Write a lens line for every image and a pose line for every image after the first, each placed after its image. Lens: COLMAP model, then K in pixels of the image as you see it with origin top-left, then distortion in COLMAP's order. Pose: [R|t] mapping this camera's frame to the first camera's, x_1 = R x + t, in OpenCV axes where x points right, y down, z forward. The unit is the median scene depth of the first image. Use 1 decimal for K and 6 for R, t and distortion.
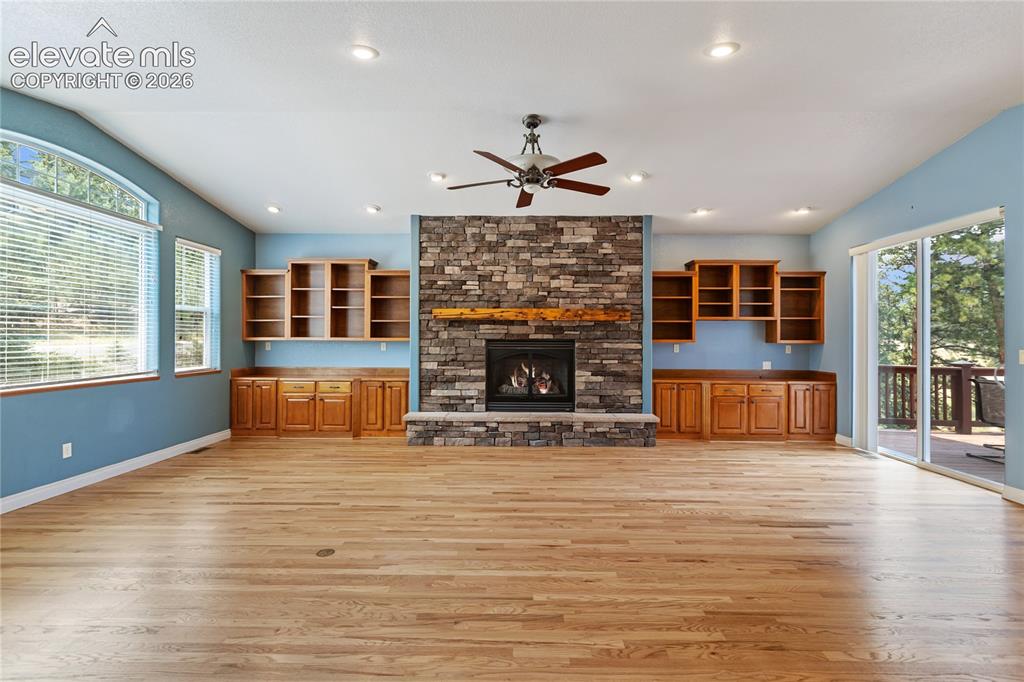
lens RADIAL K [[465.3, 0, 518.2], [0, 465.3, 336.8], [0, 0, 1]] dist [0.008227, -0.000051]
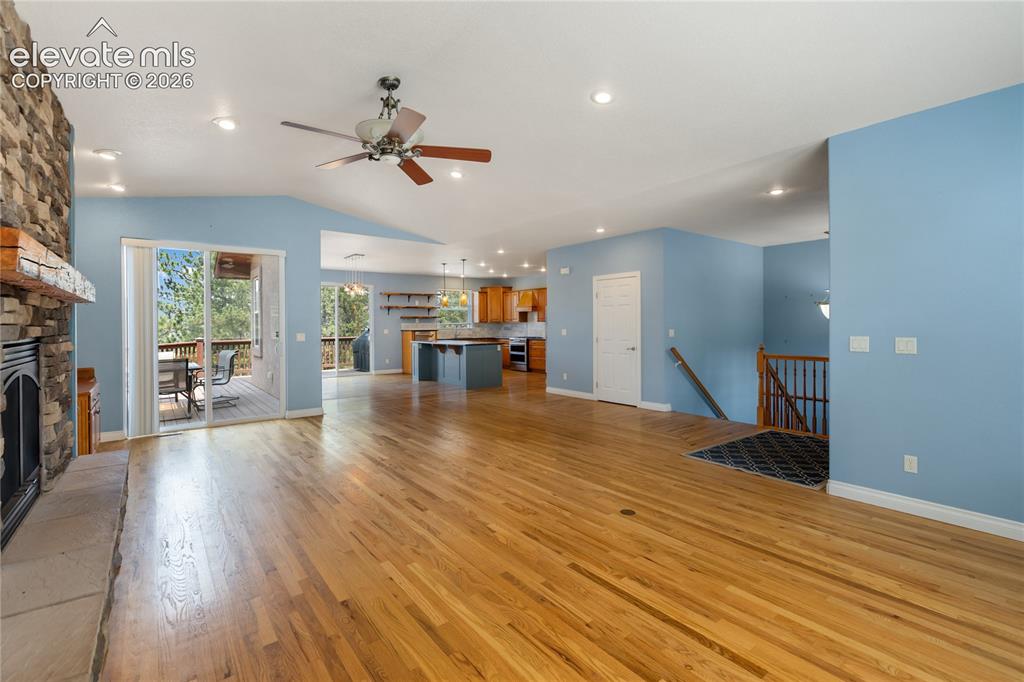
lens RADIAL K [[465.3, 0, 511.4], [0, 465.3, 330.8], [0, 0, 1]] dist [0.008227, -0.000051]
pose [[-0.624955, -0.012135, 0.780566, -0.559921], [0.000006, 0.999879, 0.015549, -0.007144], [-0.780661, 0.009722, -0.624879, 0.961502]]
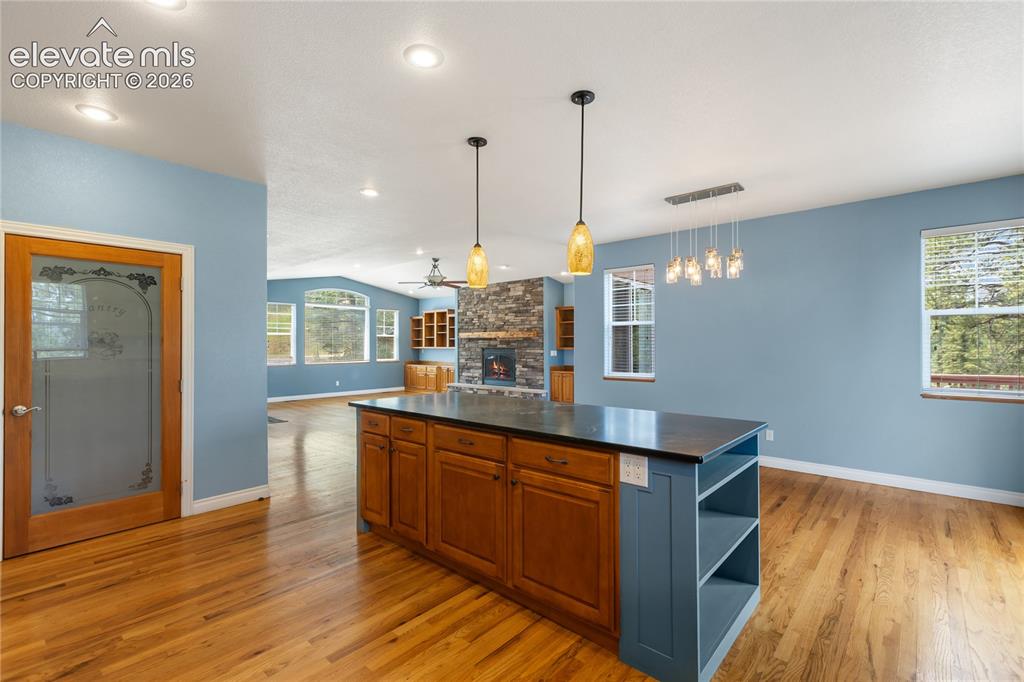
lens RADIAL K [[465.3, 0, 515.2], [0, 465.3, 346.2], [0, 0, 1]] dist [0.008227, -0.000051]
pose [[0.754656, -0.004925, -0.656103, 1.332317], [0.009634, 0.999947, 0.003574, -0.007046], [0.656050, -0.009018, 0.754663, -0.392589]]
